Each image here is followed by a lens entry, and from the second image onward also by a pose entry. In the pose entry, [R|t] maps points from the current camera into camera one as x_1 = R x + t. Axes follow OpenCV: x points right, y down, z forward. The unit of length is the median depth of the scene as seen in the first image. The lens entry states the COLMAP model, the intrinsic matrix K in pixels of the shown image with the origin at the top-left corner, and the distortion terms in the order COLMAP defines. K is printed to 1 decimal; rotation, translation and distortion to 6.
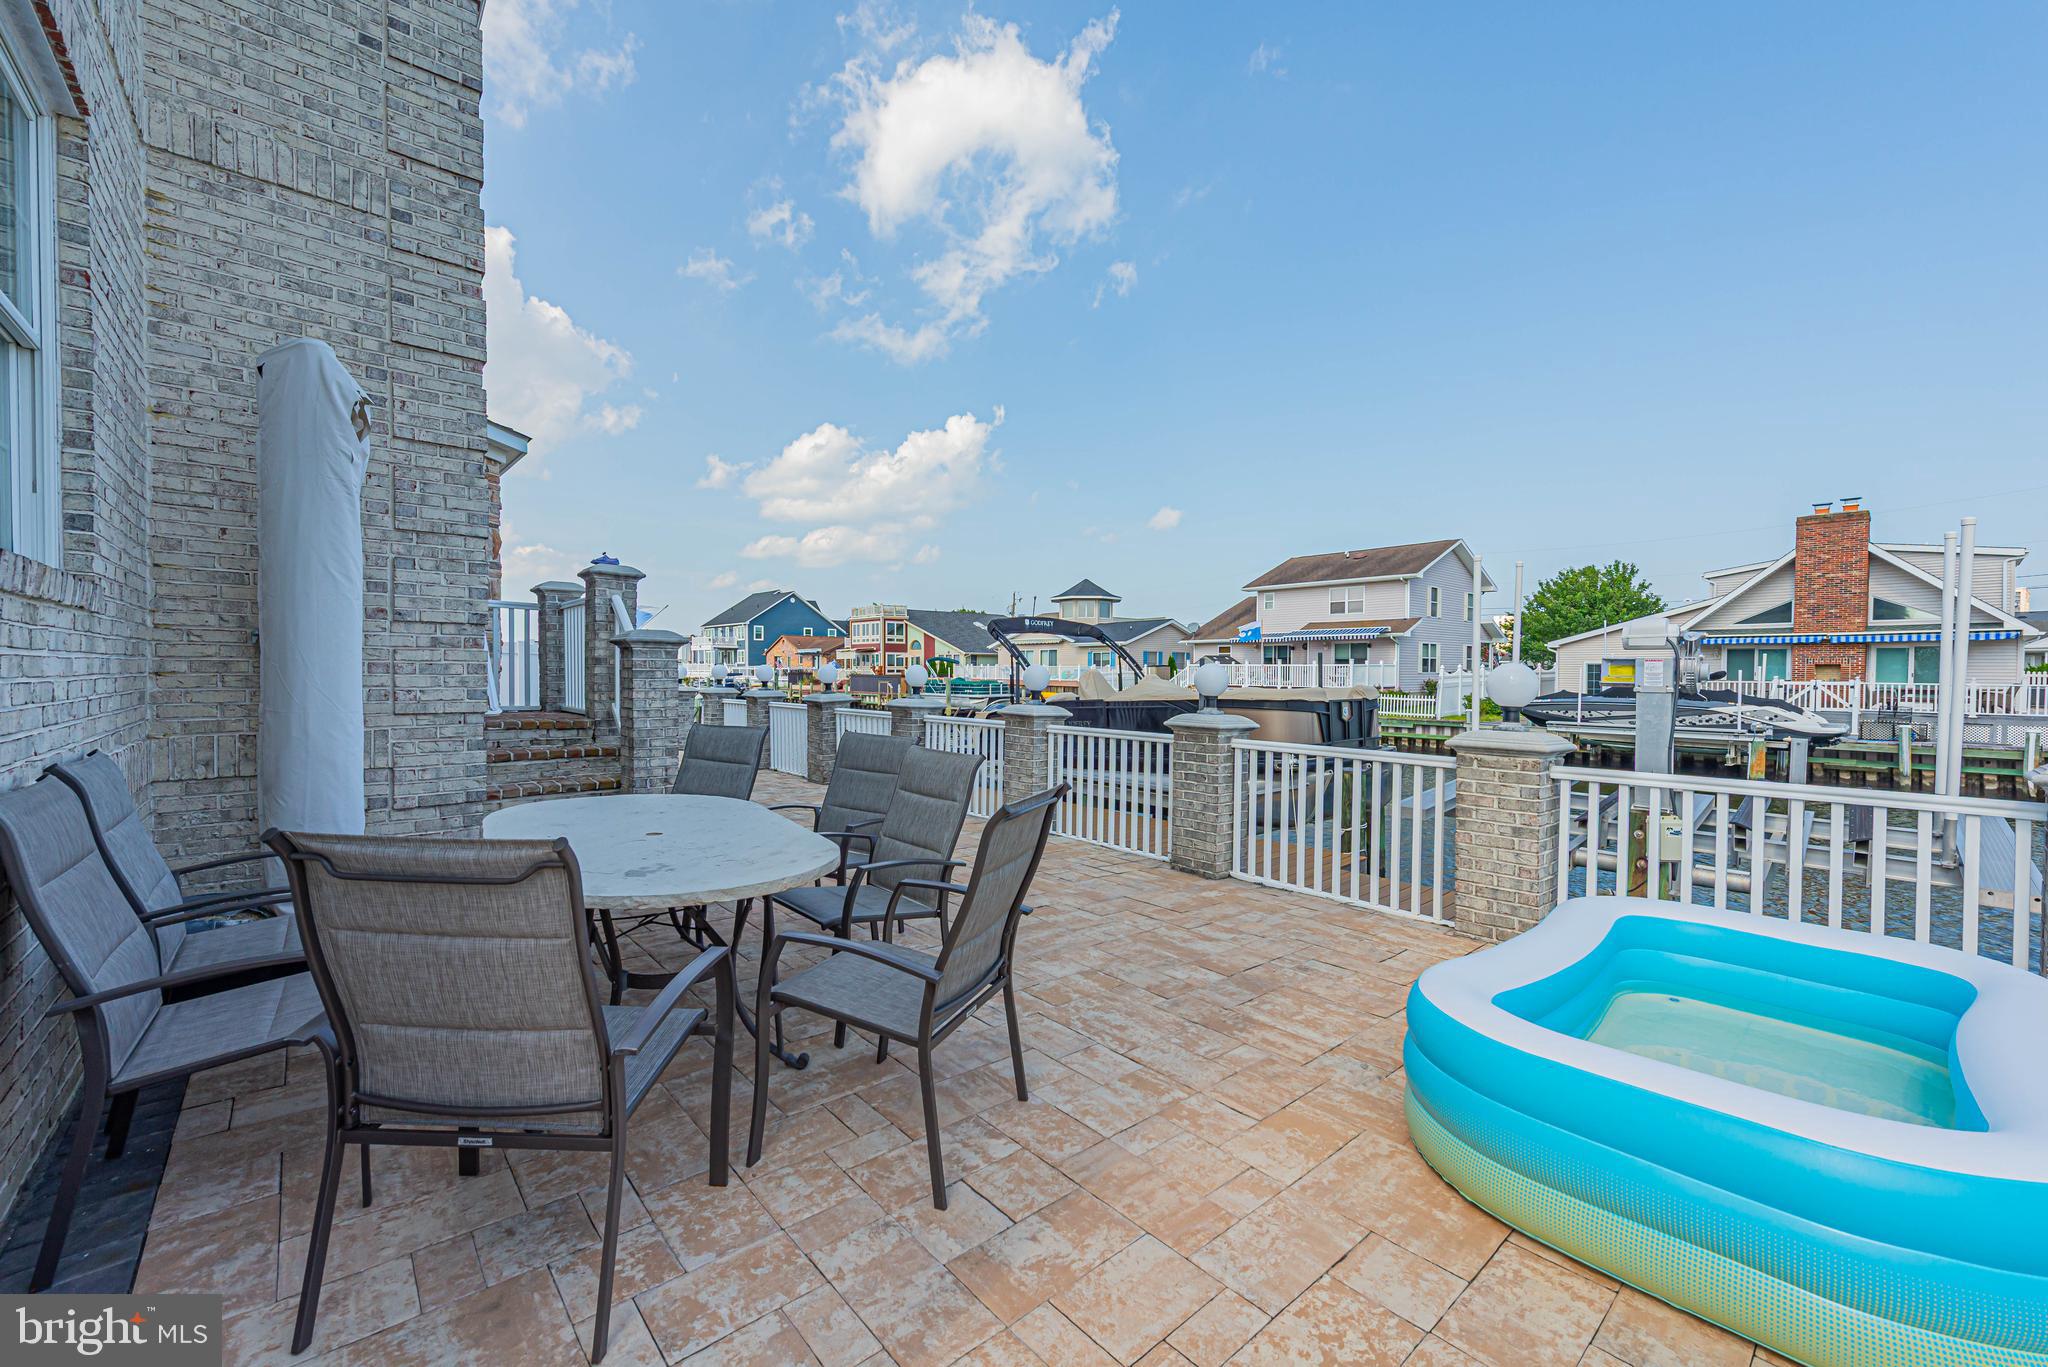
lens RADIAL K [[807.1, 0, 1020.1], [0, 807.1, 686.3], [0, 0, 1]] dist [0.003312, -0.000034]
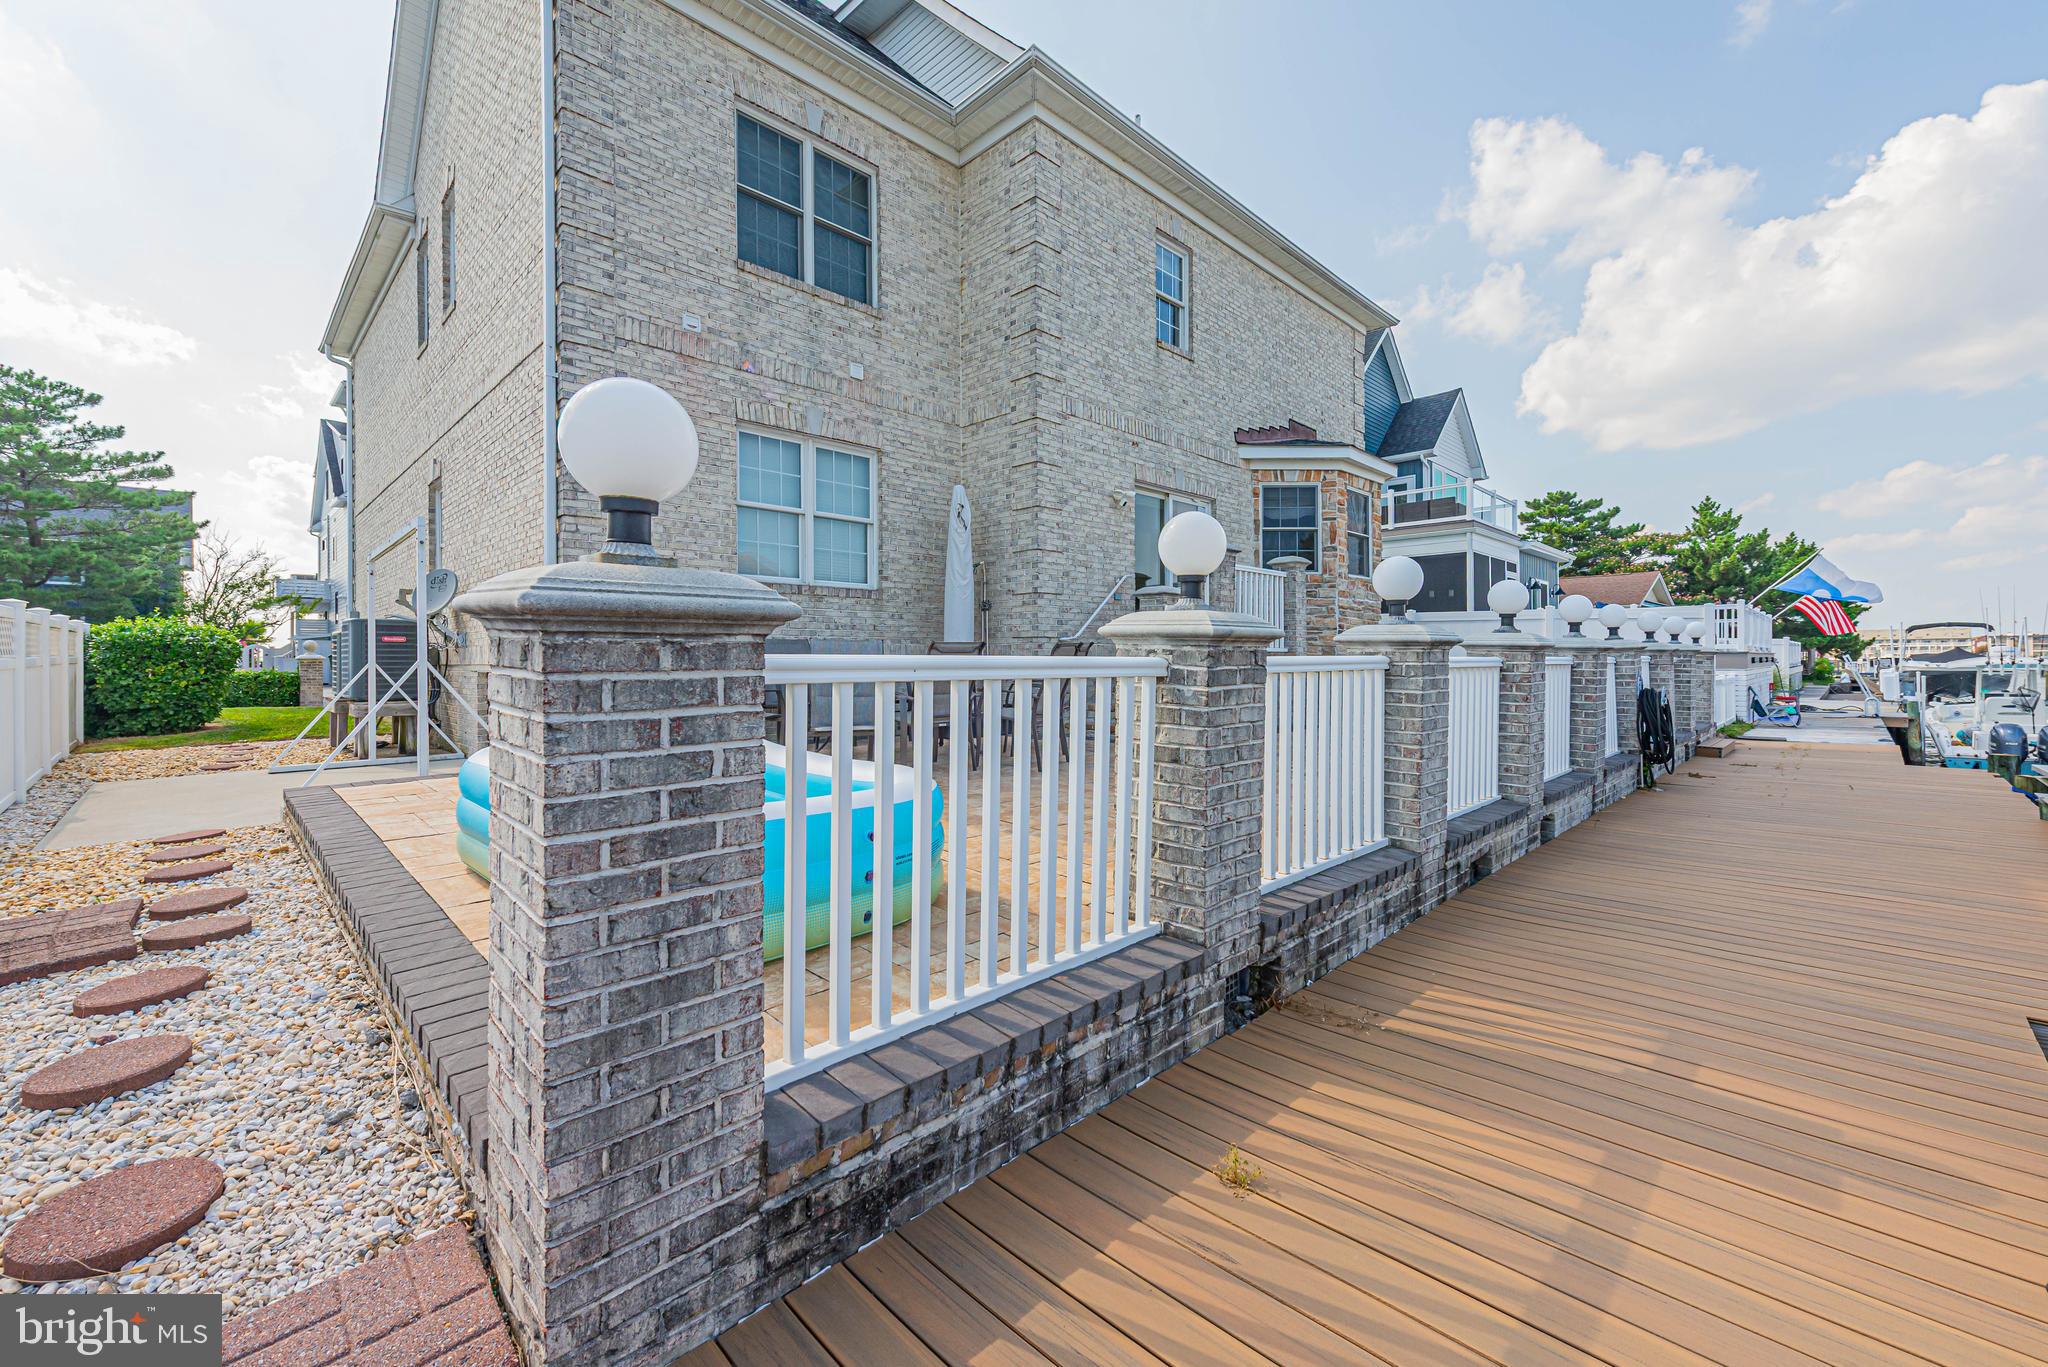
lens RADIAL K [[807.1, 0, 1006.3], [0, 807.1, 652.9], [0, 0, 1]] dist [0.003312, -0.000034]
pose [[0.042519, -0.020006, -0.998895, 1.337037], [-0.018207, 0.999618, -0.020796, 0.116403], [0.998930, 0.019071, 0.042139, 0.866005]]
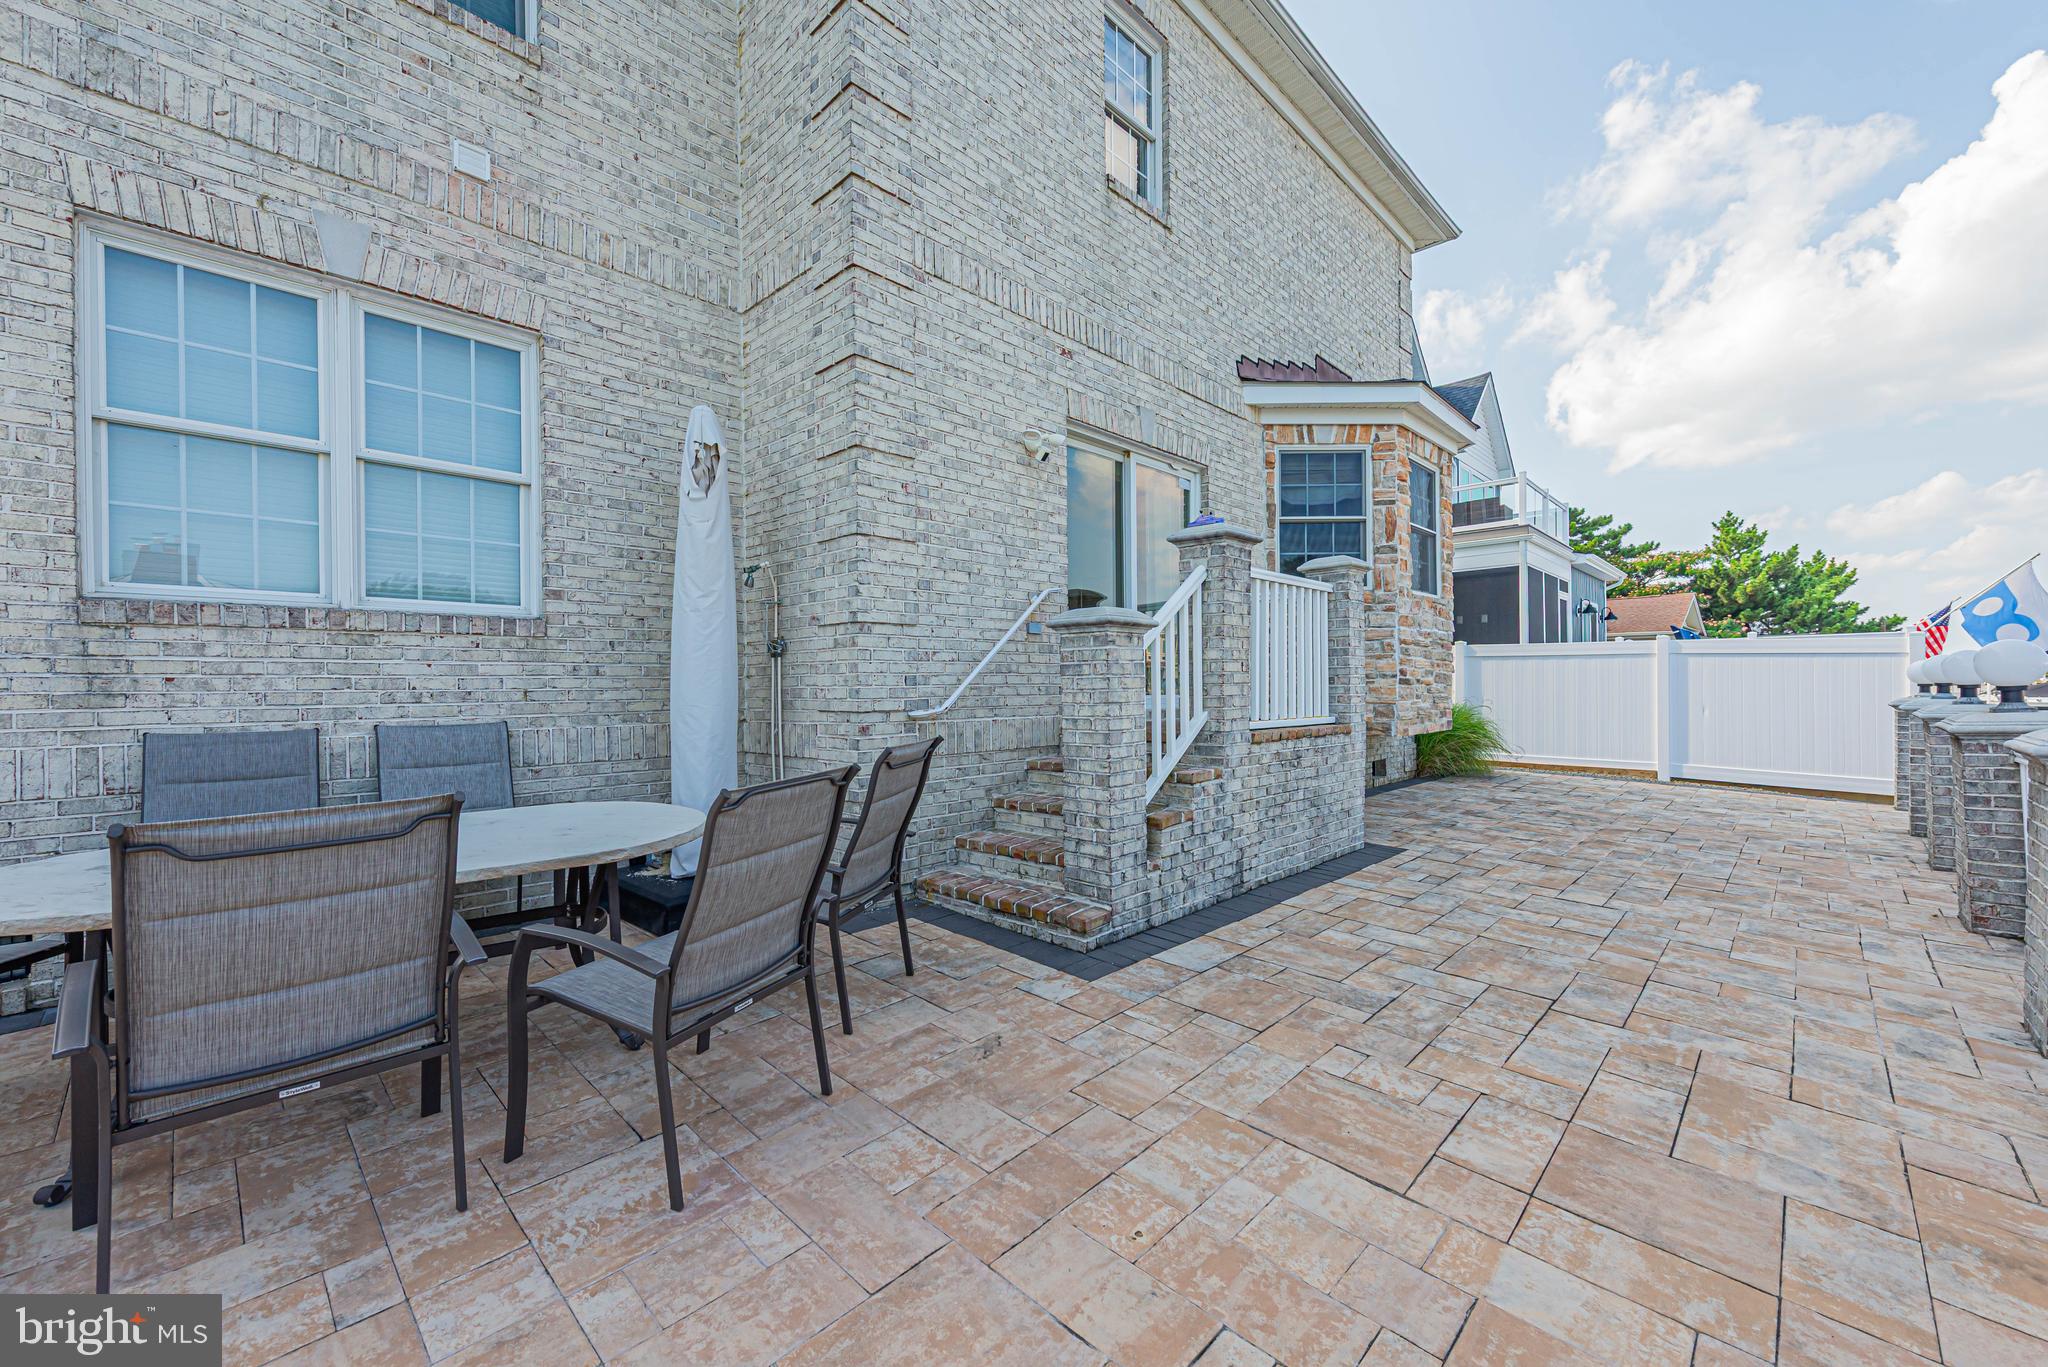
lens RADIAL K [[807.1, 0, 1013.9], [0, 807.1, 693.7], [0, 0, 1]] dist [0.003312, -0.000034]
pose [[0.075398, -0.004140, -0.997145, 0.333407], [-0.010017, 0.999938, -0.004910, 0.013752], [0.997103, 0.010359, 0.075352, 1.144065]]
